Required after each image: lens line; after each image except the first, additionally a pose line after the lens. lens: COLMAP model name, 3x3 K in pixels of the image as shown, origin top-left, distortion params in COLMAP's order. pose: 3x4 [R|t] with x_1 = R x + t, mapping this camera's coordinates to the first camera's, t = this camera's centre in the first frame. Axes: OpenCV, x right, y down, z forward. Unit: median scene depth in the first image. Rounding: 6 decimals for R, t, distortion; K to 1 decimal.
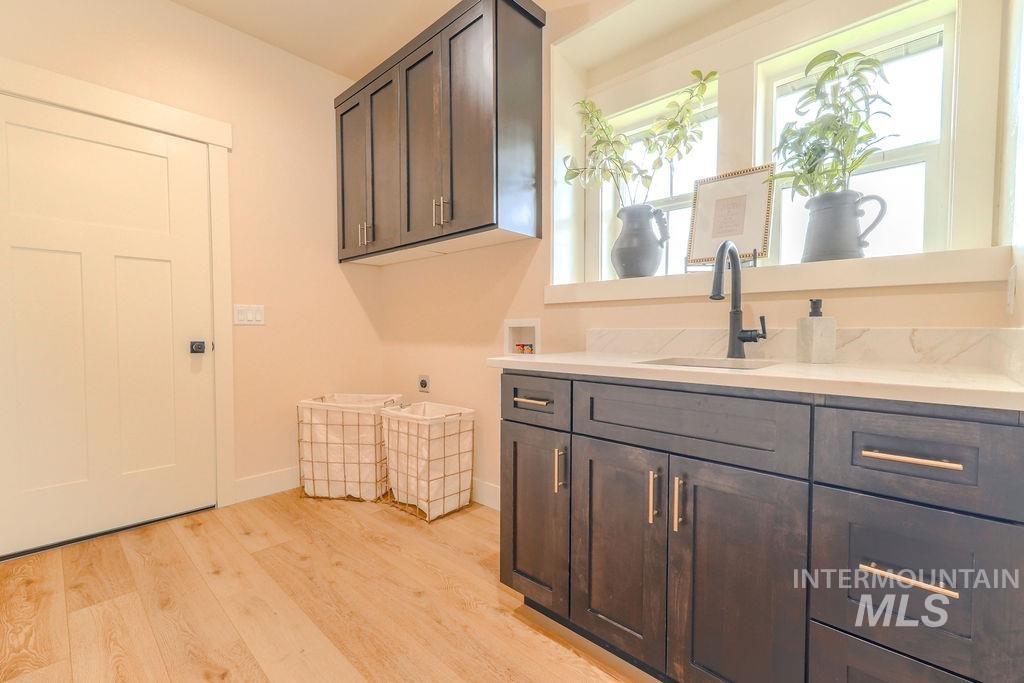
lens RADIAL K [[442.3, 0, 511.8], [0, 442.3, 336.3], [0, 0, 1]] dist [0.002342, 0.000775]
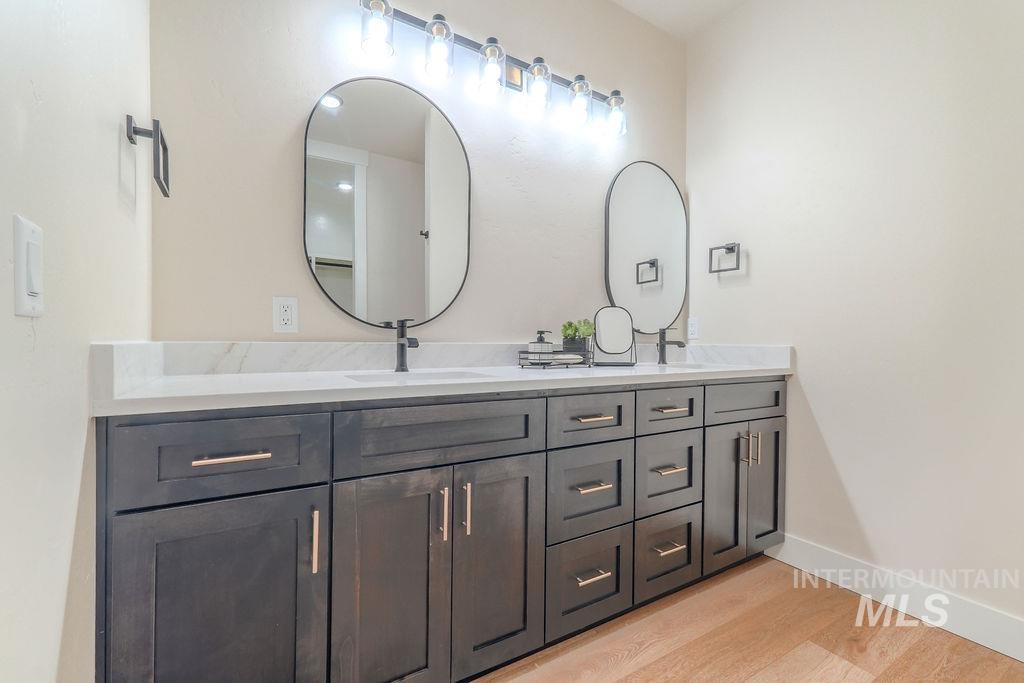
lens RADIAL K [[442.3, 0, 515.0], [0, 442.3, 344.9], [0, 0, 1]] dist [0.002342, 0.000775]
pose [[0.252195, 0.000008, 0.967676, -0.594634], [0.012732, 0.999913, -0.003327, -0.008903], [-0.967593, 0.013160, 0.252173, 0.592738]]
